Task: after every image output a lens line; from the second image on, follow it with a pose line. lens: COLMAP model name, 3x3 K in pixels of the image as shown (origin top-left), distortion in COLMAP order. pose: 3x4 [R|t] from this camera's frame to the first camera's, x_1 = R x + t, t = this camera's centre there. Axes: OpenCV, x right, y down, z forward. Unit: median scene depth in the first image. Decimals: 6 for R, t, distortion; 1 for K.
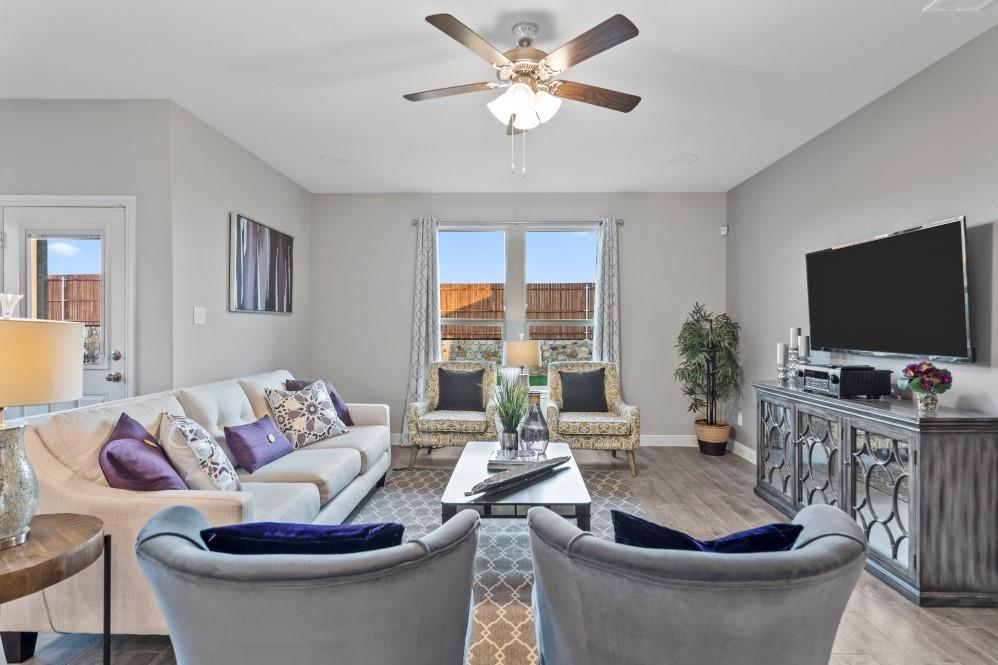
lens RADIAL K [[479.5, 0, 499.0], [0, 479.5, 332.5], [0, 0, 1]] dist [-0.001610, -0.000623]
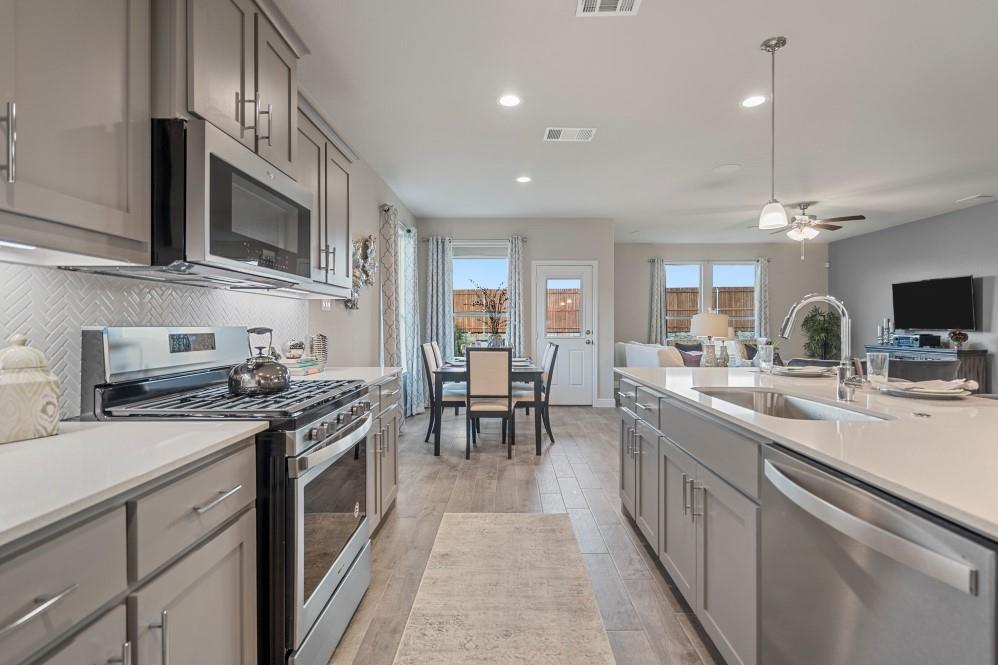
lens RADIAL K [[454.5, 0, 499.0], [0, 454.5, 332.5], [0, 0, 1]] dist [0.003002, 0.000939]
pose [[0.999994, -0.003130, 0.001129, -1.138910], [0.003115, 0.999913, 0.012837, 0.020060], [-0.001169, -0.012833, 0.999917, -1.052545]]
